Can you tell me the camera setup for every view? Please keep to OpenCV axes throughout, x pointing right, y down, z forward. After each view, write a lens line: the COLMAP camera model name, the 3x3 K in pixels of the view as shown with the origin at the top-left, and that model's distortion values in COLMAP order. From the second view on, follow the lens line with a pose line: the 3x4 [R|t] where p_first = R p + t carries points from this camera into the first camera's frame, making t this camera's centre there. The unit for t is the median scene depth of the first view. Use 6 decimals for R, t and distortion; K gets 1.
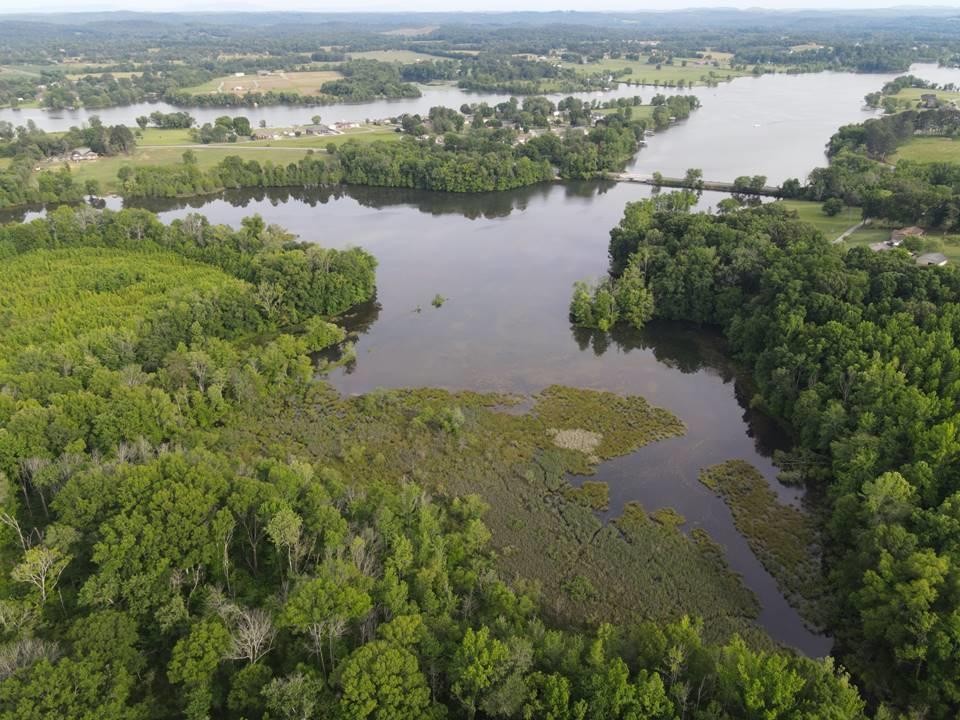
lens RADIAL K [[723.6, 0, 480.0], [0, 723.6, 360.0], [0, 0, 1]] dist [0.016392, 0.007964]
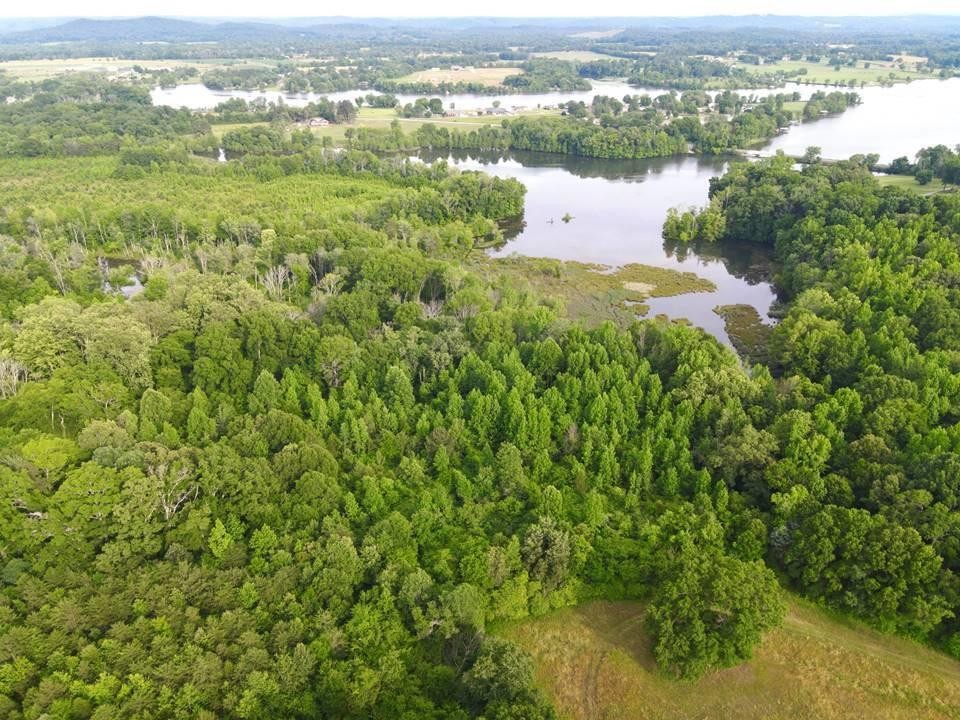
lens RADIAL K [[731.2, 0, 480.0], [0, 731.2, 360.0], [0, 0, 1]] dist [0.030291, -0.001652]
pose [[0.972020, 0.102477, -0.211364, 0.044937], [-0.104833, 0.994490, 0.000059, 0.088409], [0.210205, 0.022101, 0.977407, -0.167759]]
